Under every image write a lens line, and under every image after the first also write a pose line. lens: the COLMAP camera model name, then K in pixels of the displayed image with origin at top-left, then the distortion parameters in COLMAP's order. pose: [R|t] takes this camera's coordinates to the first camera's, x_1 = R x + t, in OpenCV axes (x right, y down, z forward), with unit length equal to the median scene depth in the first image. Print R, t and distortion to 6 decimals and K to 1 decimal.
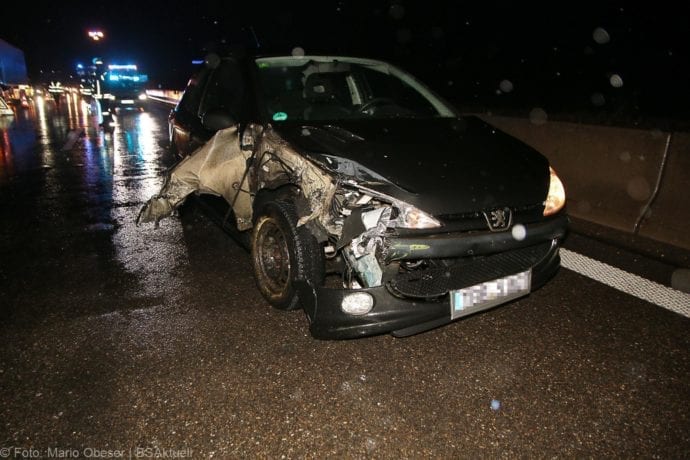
lens RADIAL K [[543.2, 0, 345.0], [0, 543.2, 230.0], [0, 0, 1]] dist [-0.119262, 0.000228]
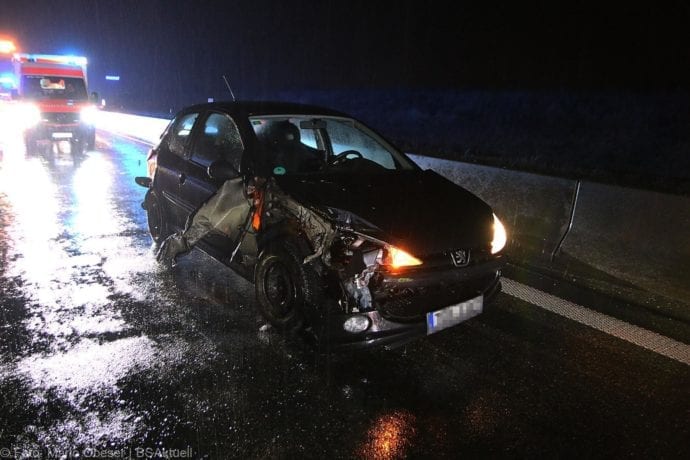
lens RADIAL K [[543.2, 0, 345.0], [0, 543.2, 230.0], [0, 0, 1]] dist [-0.119262, 0.000228]
pose [[0.988246, 0.001362, 0.152867, -0.184794], [0.004375, 0.999299, -0.037183, -0.036942], [-0.152810, 0.037414, 0.987547, -0.246518]]
